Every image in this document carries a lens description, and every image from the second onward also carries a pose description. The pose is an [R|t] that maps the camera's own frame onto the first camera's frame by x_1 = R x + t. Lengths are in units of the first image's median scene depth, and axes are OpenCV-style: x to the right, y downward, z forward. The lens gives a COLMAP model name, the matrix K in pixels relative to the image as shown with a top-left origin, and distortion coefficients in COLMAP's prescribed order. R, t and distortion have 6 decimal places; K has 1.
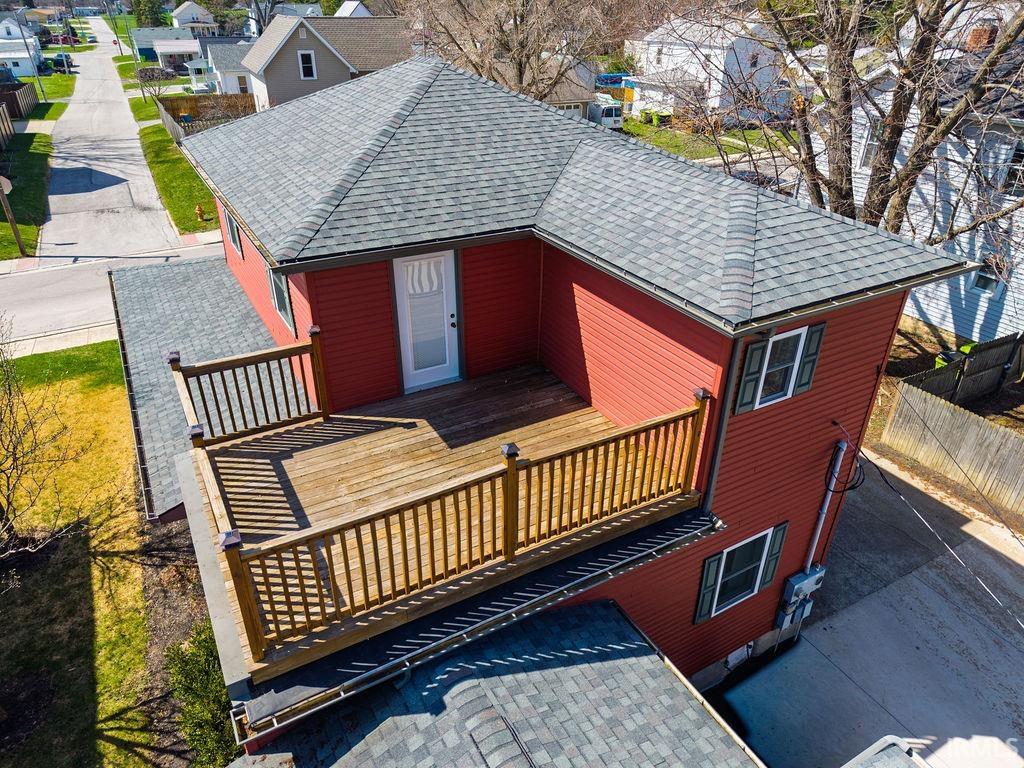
lens RADIAL K [[668.7, 0, 512.0], [0, 668.7, 384.0], [0, 0, 1]] dist [-0.000233, 0.001576]
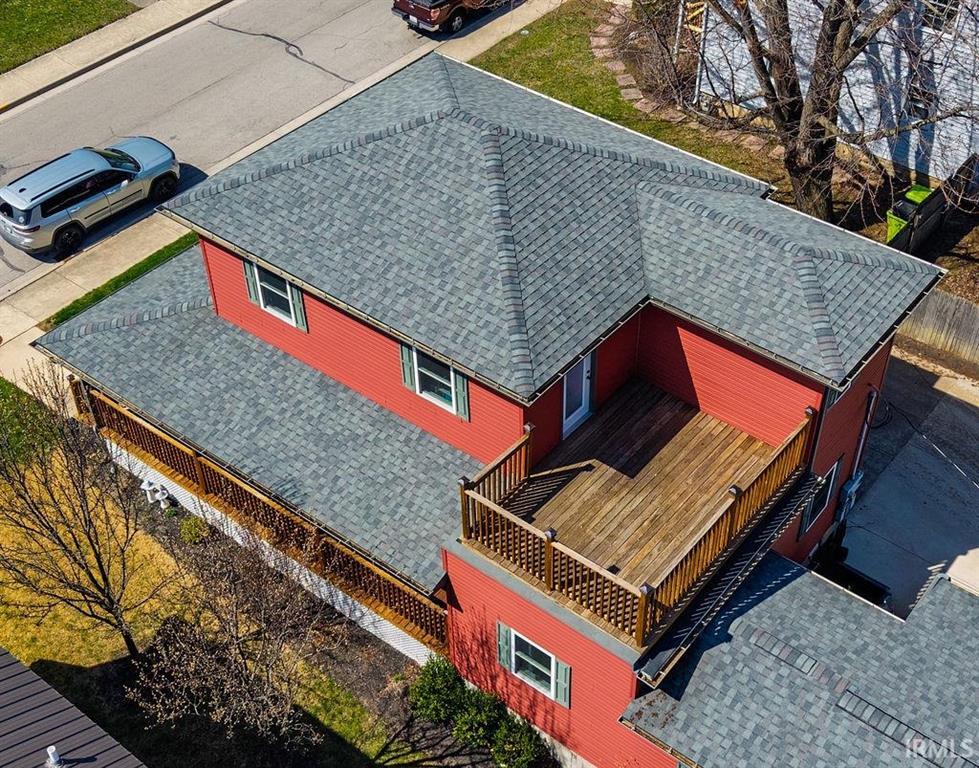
lens RADIAL K [[1307.3, 0, 489.5], [0, 1307.3, 384.0], [0, 0, 1]] dist [0.079899, -0.043379]
pose [[0.922079, -0.268793, 0.278426, -0.987528], [0.195331, 0.944323, 0.264764, -0.796699], [-0.334090, -0.189748, 0.923244, -1.247203]]
